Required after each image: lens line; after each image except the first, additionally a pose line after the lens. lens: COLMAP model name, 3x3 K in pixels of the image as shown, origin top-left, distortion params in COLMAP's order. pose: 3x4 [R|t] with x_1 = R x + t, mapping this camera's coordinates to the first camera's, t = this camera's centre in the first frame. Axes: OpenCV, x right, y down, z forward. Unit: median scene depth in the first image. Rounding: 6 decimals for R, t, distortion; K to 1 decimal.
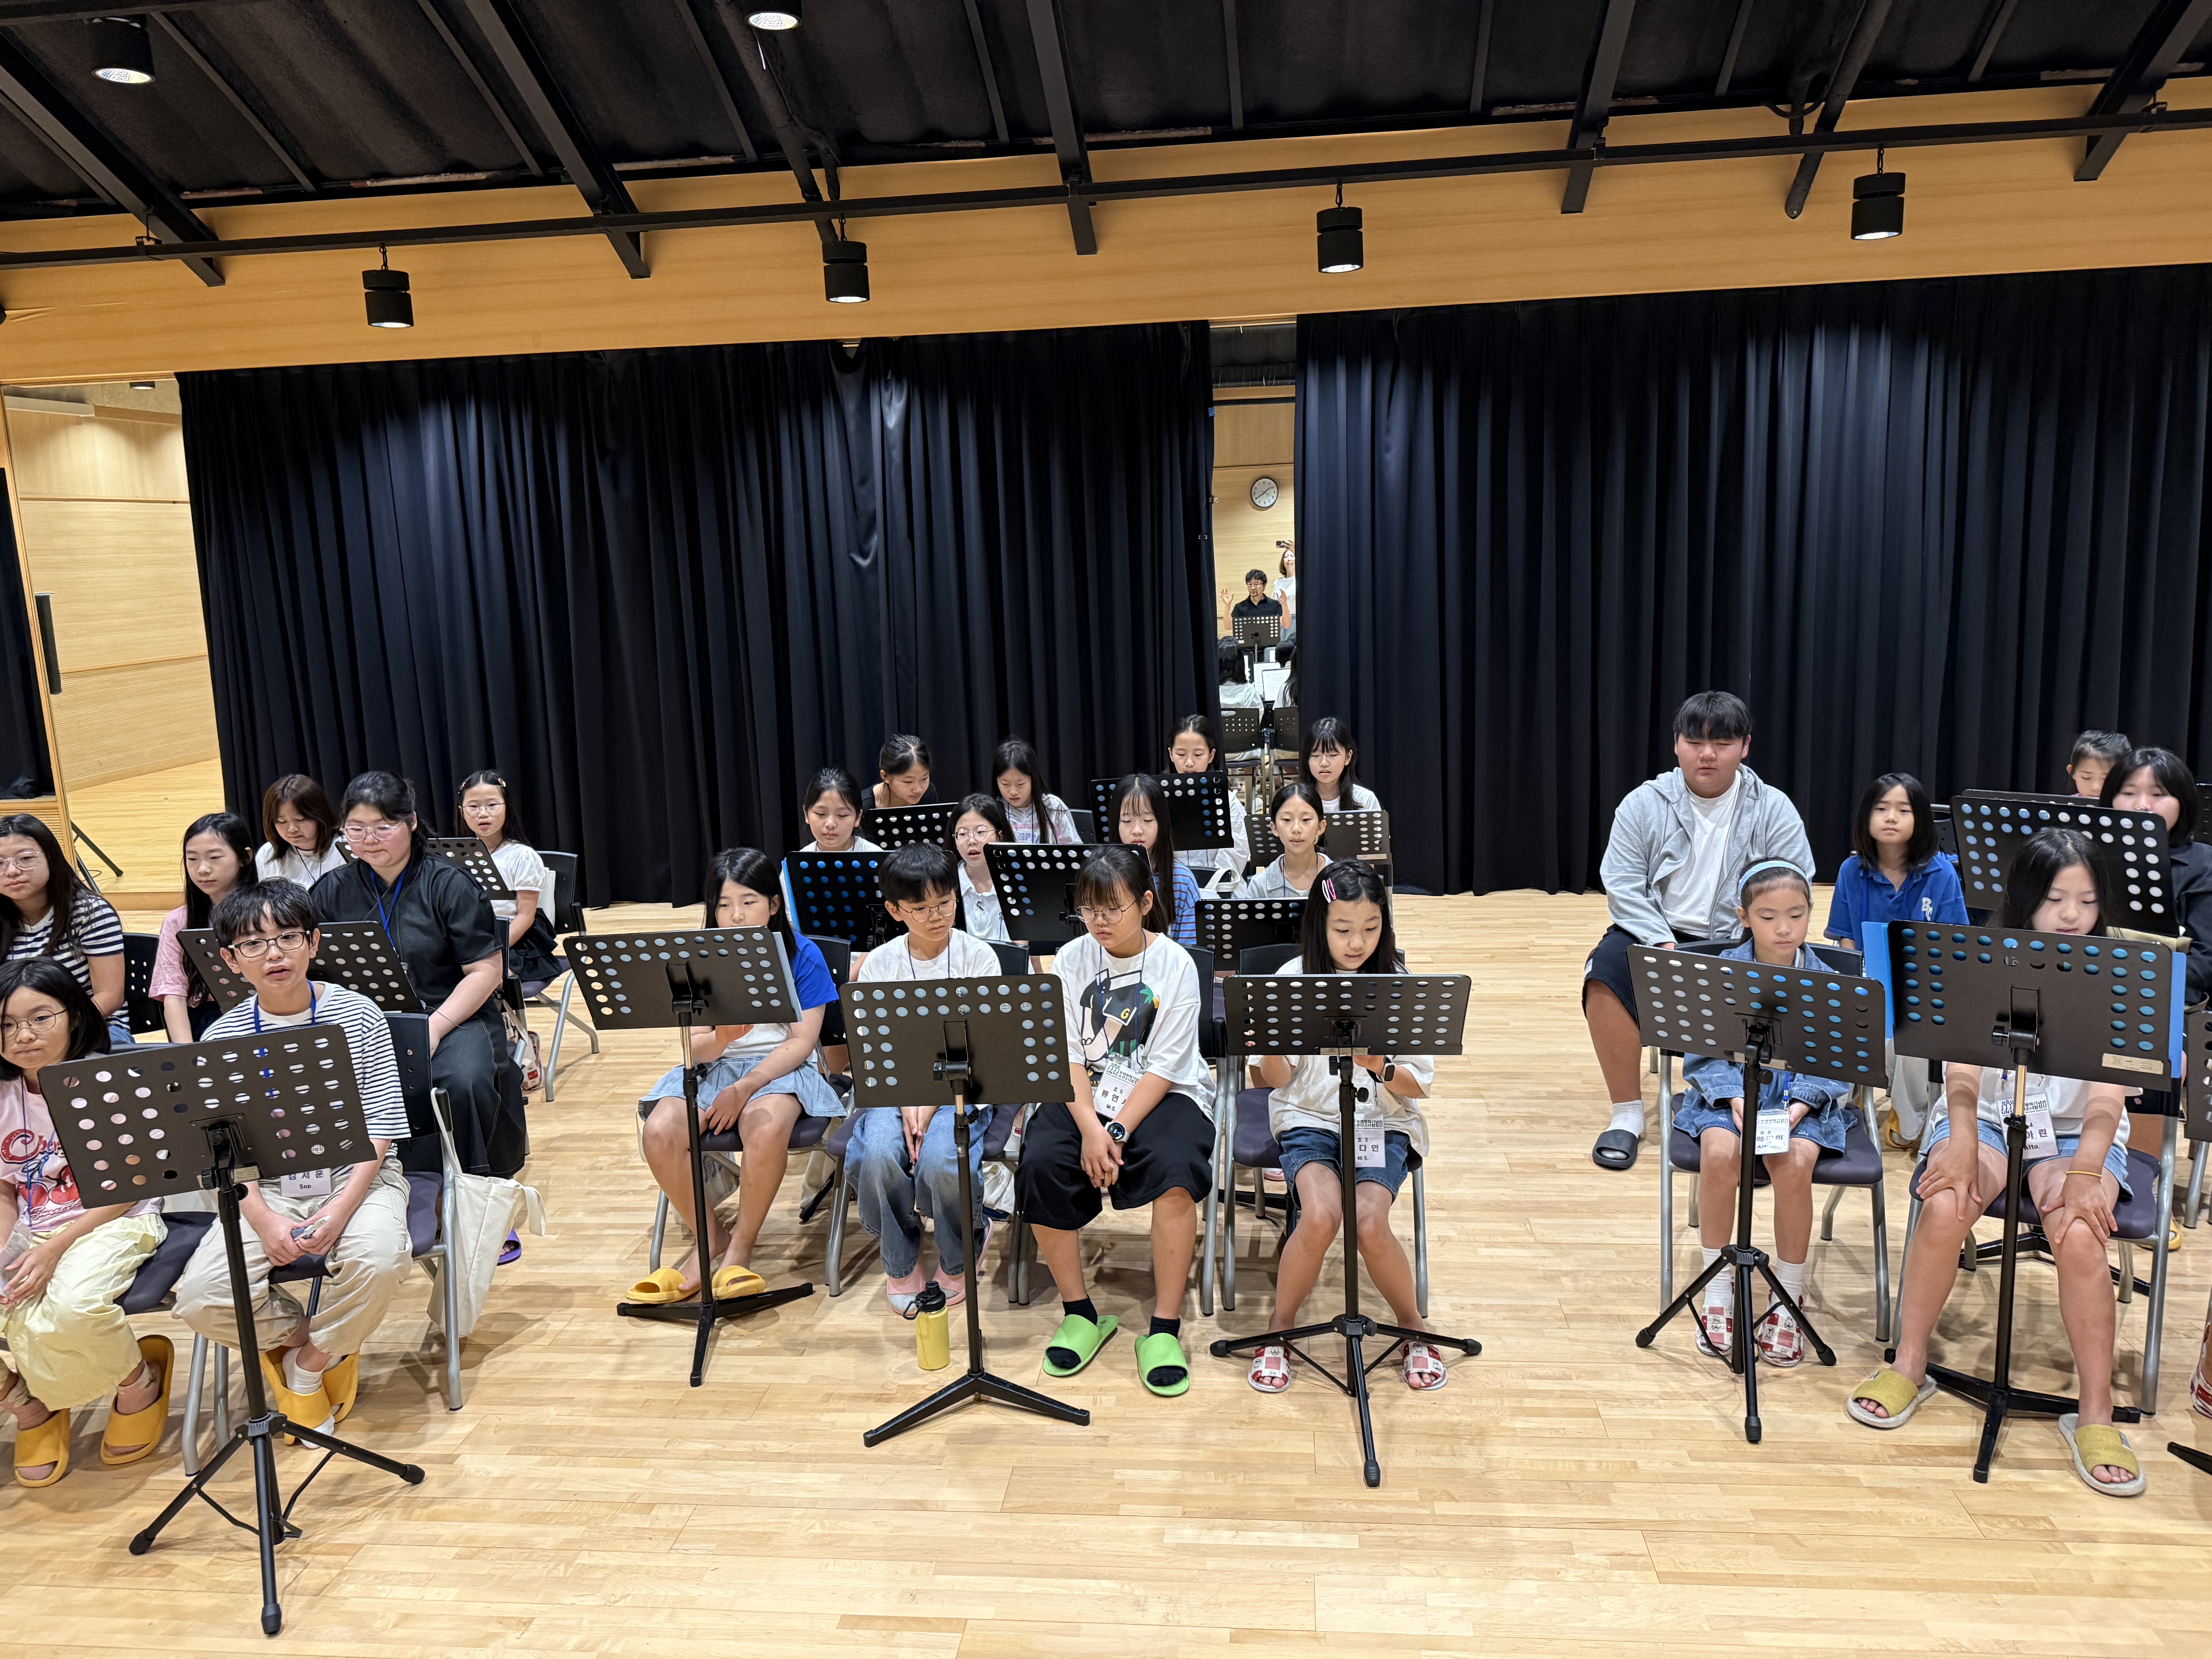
lens RADIAL K [[1602.5, 0, 1105.0], [0, 1602.5, 824.7], [0, 0, 1]] dist [0.035332, -0.029561]
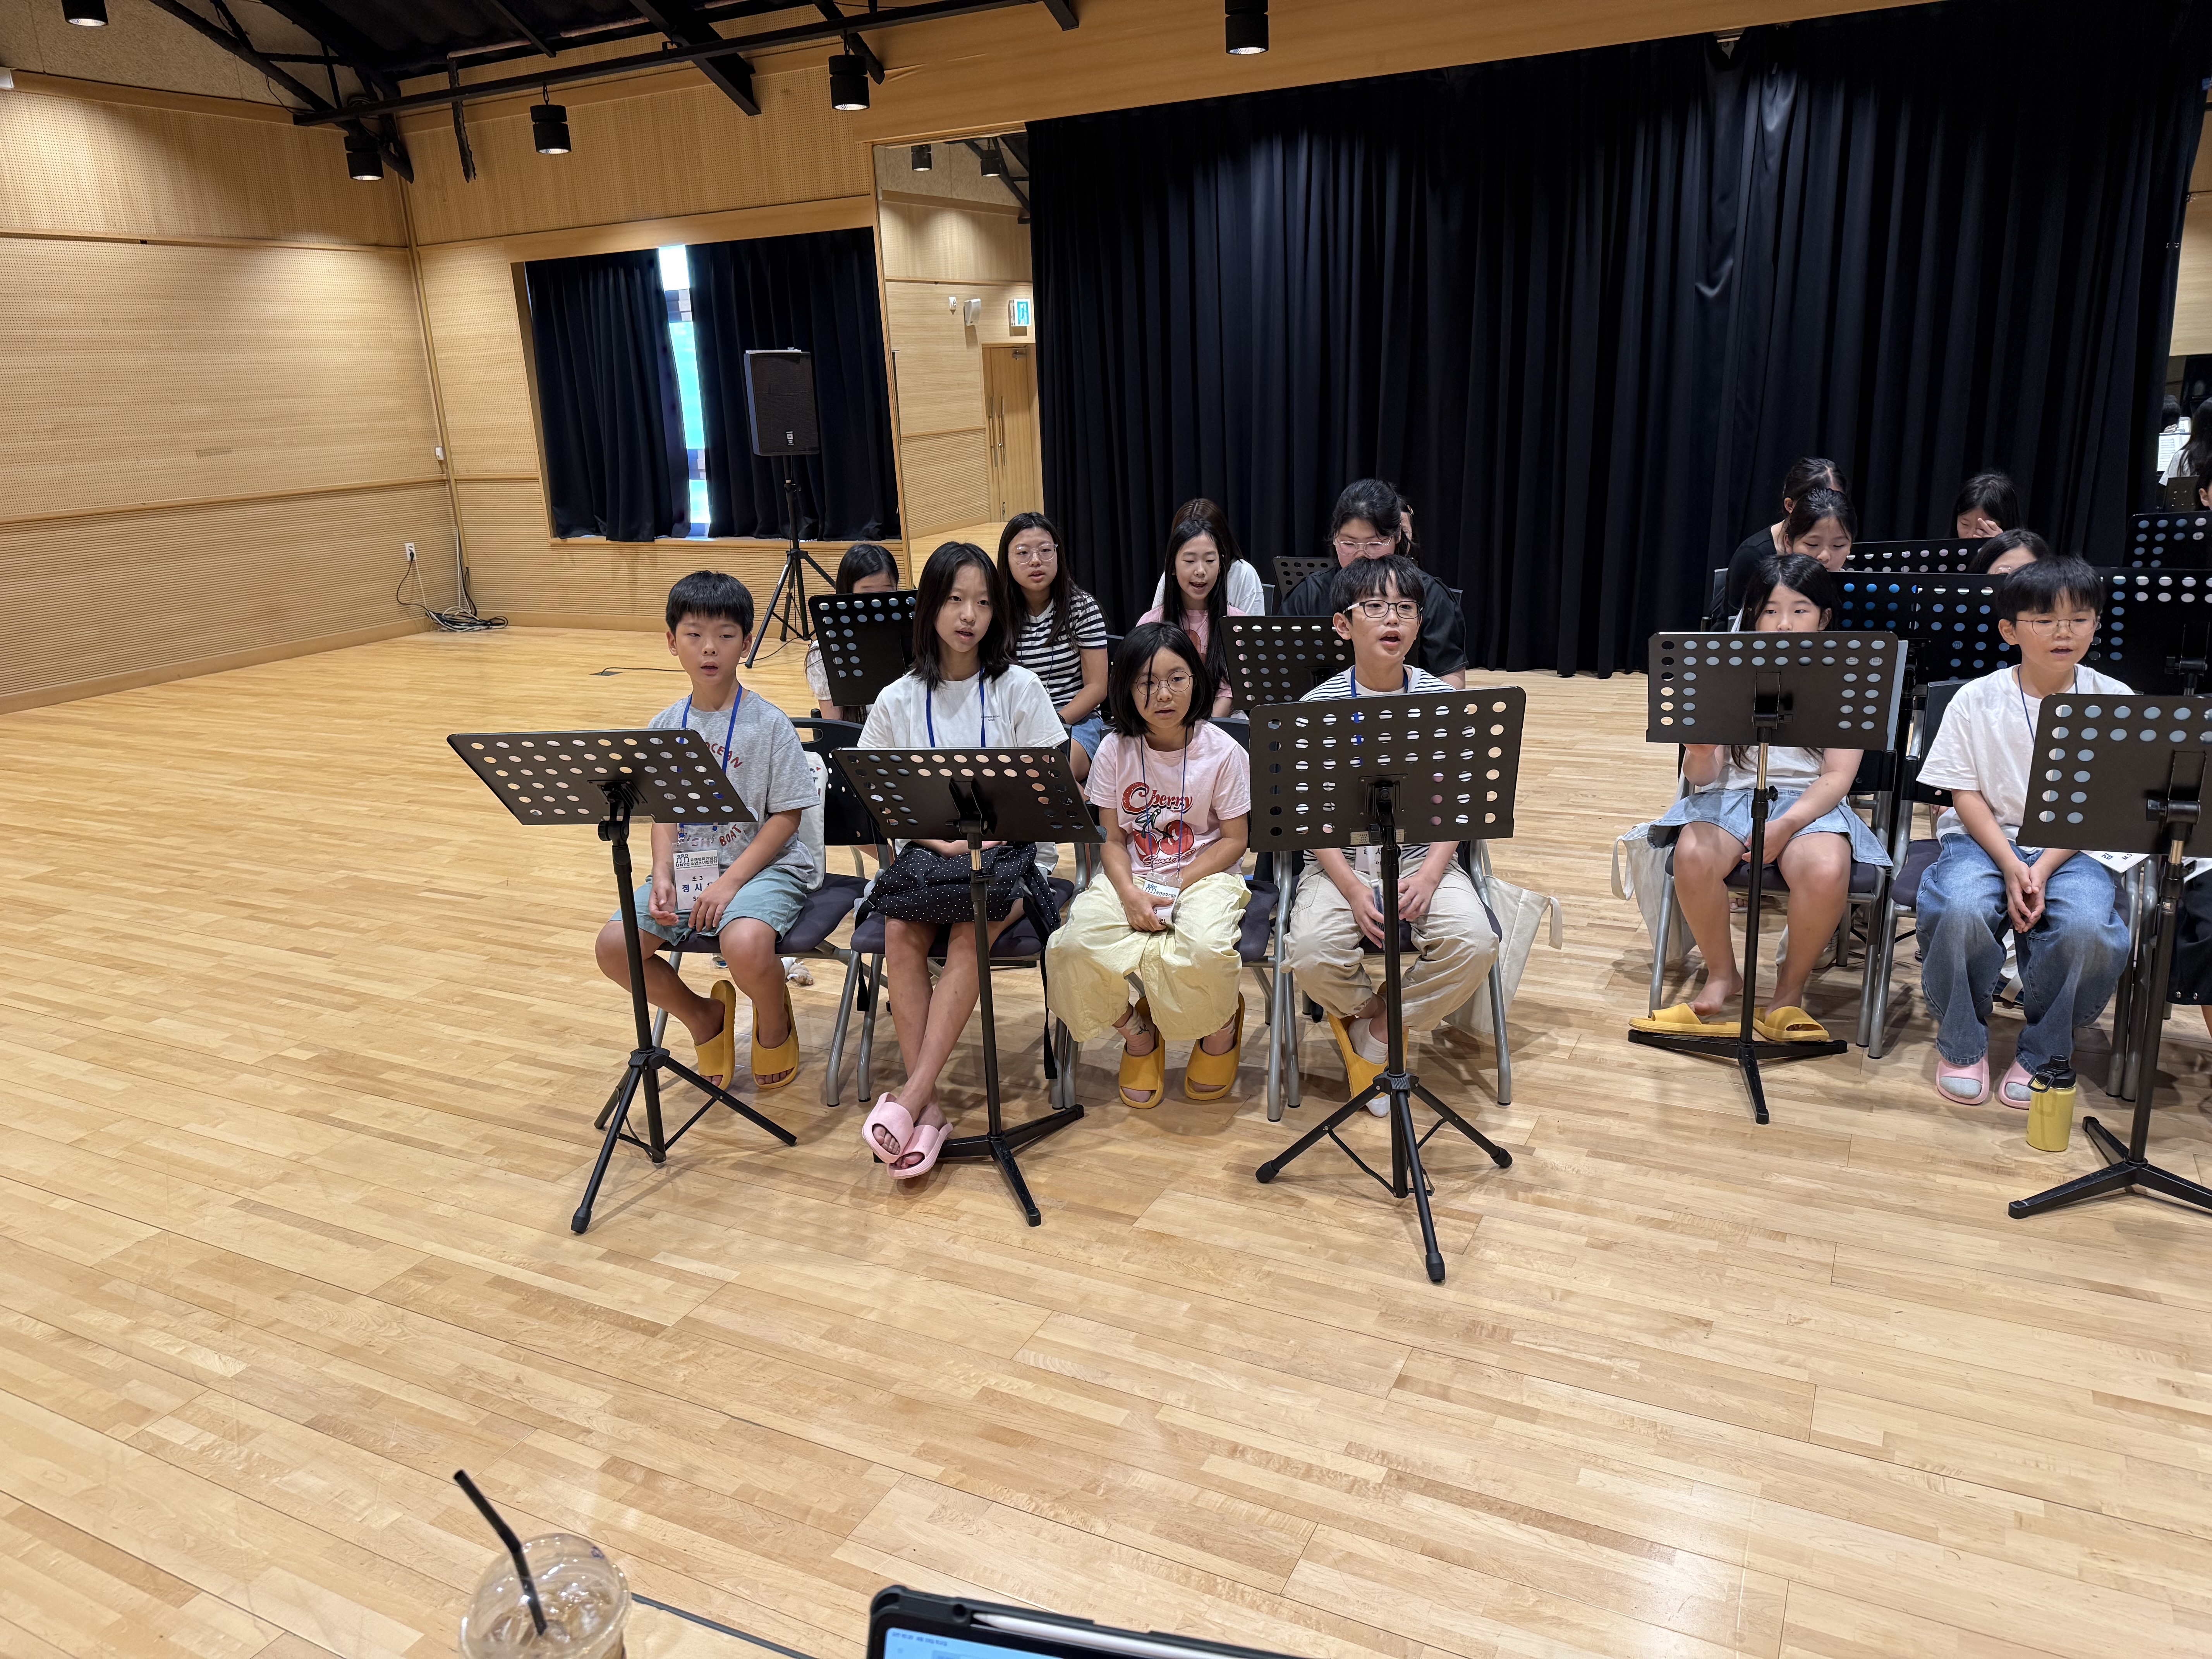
lens RADIAL K [[1602.5, 0, 1102.8], [0, 1602.5, 834.6], [0, 0, 1]] dist [0.035332, -0.029561]
pose [[0.928271, 0.097384, -0.358927, -0.294210], [-0.050441, 0.989157, 0.137925, 0.074651], [0.368467, -0.109927, 0.923119, 0.015299]]
